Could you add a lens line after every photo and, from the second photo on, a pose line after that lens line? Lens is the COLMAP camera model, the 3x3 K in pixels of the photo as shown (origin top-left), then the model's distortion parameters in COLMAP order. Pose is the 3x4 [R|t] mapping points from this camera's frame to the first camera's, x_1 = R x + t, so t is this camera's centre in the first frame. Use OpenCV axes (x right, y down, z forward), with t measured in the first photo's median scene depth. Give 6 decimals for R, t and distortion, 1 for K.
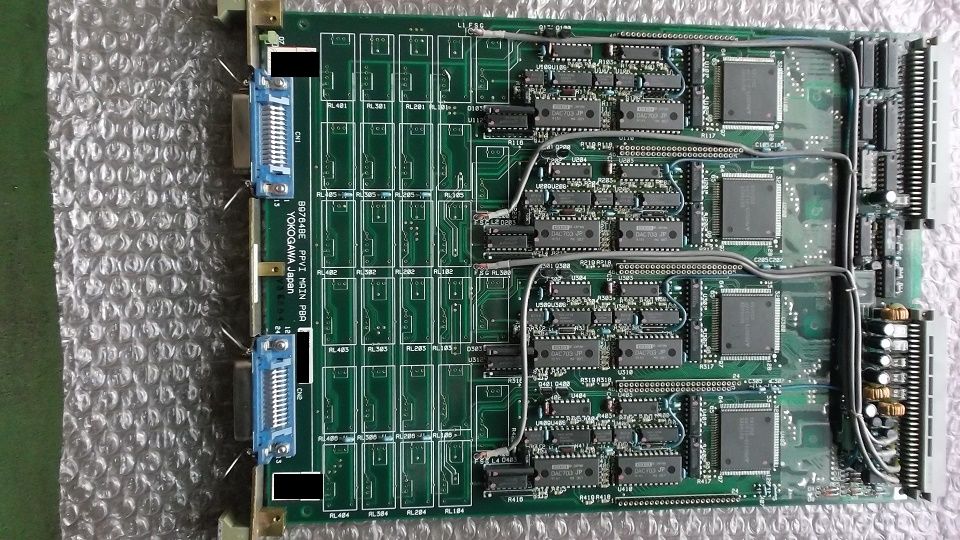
lens RADIAL K [[783.2, 0, 480.0], [0, 783.2, 270.0], [0, 0, 1]] dist [0.003058, 0.000737]
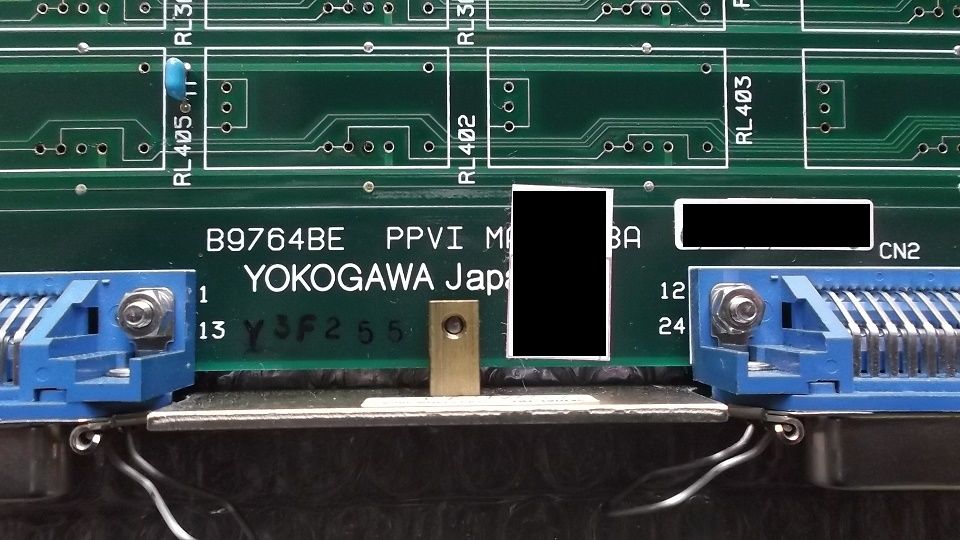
lens RADIAL K [[730.7, 0, 480.9], [0, 730.7, 264.0], [0, 0, 1]] dist [0.007419, -0.000678]
pose [[-0.004192, -0.992886, -0.118998, -0.205838], [0.999986, -0.003794, -0.003567, 0.009104], [0.003090, -0.119012, 0.992888, 0.743873]]
